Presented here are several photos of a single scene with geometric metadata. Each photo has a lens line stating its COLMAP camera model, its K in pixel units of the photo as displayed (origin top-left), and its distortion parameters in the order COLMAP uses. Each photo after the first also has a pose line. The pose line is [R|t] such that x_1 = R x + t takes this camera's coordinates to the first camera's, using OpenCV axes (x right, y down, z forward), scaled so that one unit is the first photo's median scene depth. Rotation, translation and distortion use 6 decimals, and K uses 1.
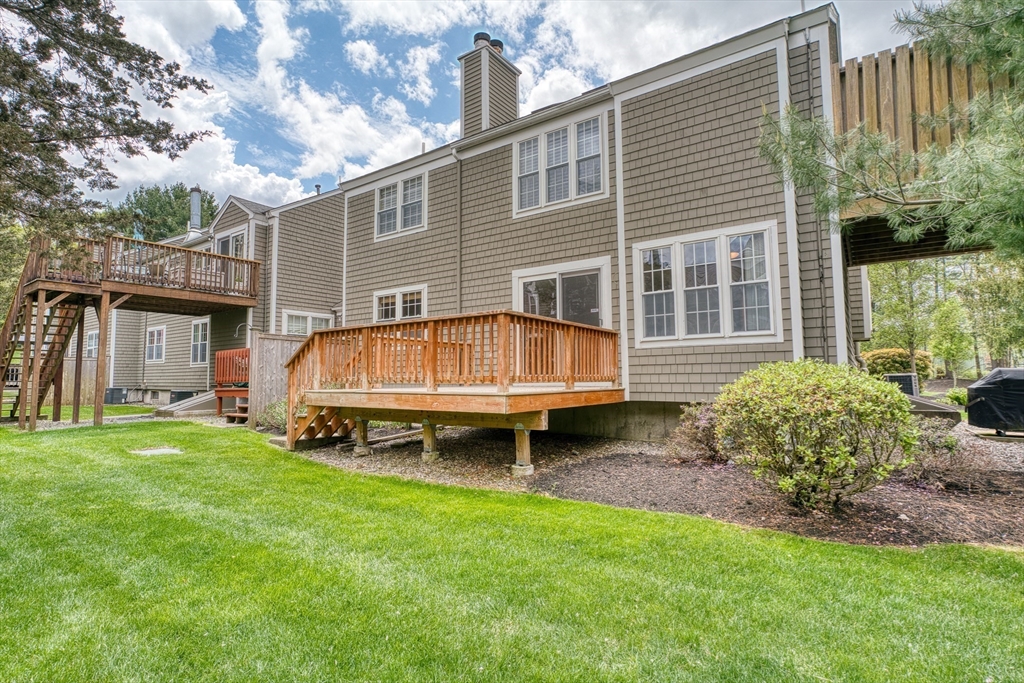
lens RADIAL K [[505.2, 0, 512.0], [0, 505.2, 341.5], [0, 0, 1]] dist [0.001918, 0.000624]
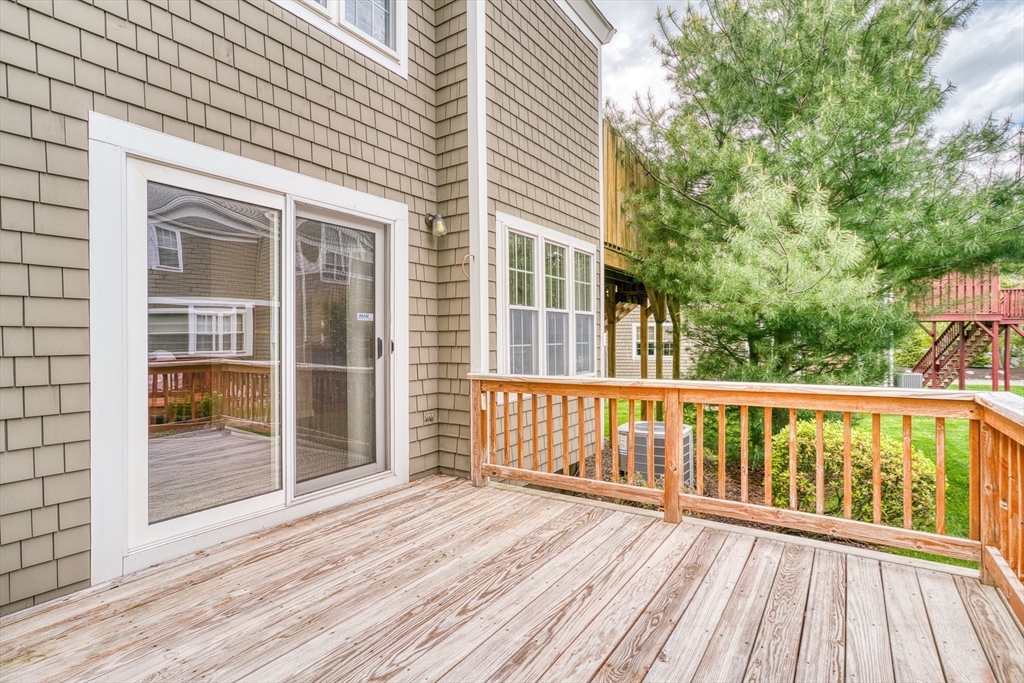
lens RADIAL K [[505.2, 0, 512.0], [0, 505.2, 341.5], [0, 0, 1]] dist [0.001918, 0.000624]
pose [[-0.024201, 0.004412, 0.999697, -0.301101], [-0.060477, 0.998152, -0.005869, -0.051312], [-0.997876, -0.060601, -0.023889, 0.985155]]
